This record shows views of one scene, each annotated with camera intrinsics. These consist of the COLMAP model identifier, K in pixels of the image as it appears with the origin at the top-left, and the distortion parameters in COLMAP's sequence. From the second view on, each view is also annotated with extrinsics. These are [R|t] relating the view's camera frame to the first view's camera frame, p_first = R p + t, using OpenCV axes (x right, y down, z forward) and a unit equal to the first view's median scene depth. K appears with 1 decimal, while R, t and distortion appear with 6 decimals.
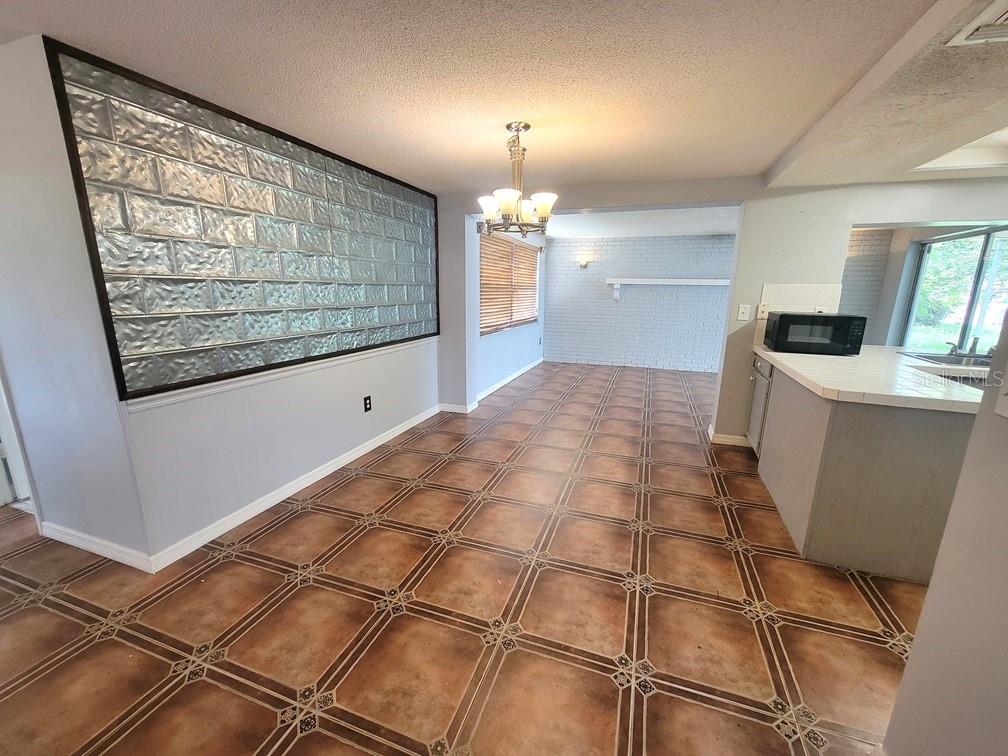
lens RADIAL K [[409.0, 0, 503.7], [0, 409.0, 371.9], [0, 0, 1]] dist [-0.001642, 0.000029]
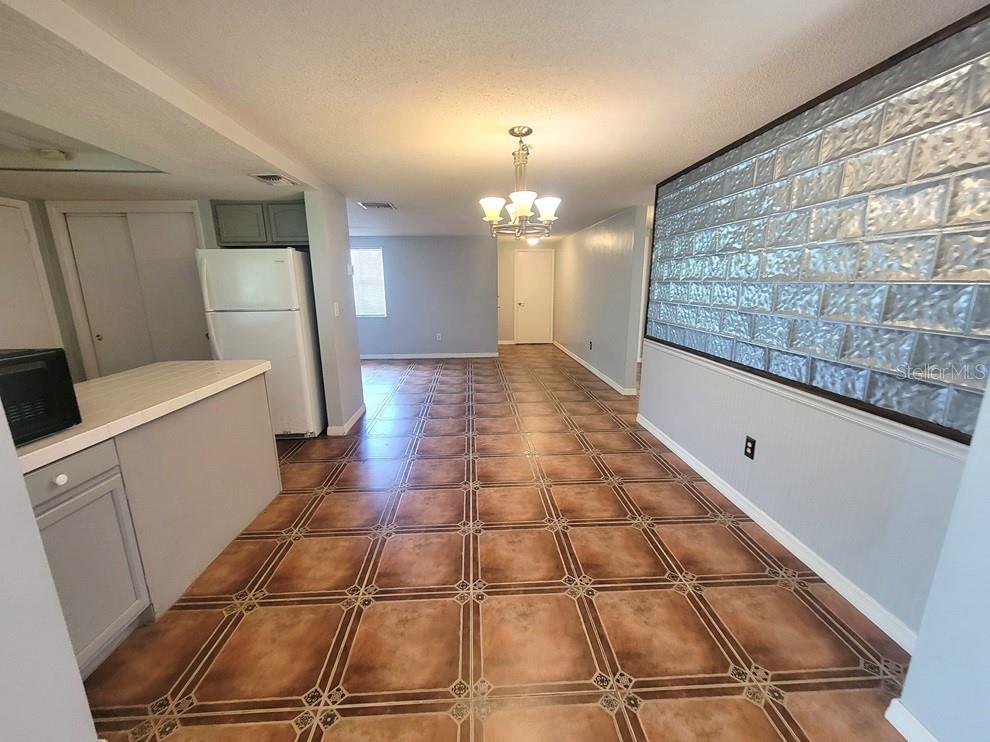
lens RADIAL K [[401.7, 0, 494.8], [0, 401.7, 380.2], [0, 0, 1]] dist [-0.001642, 0.000029]
pose [[-0.922258, 0.090394, -0.375859, 0.389968], [-0.076380, 0.910502, 0.406390, -0.325075], [0.378955, 0.403504, -0.832813, 1.561511]]
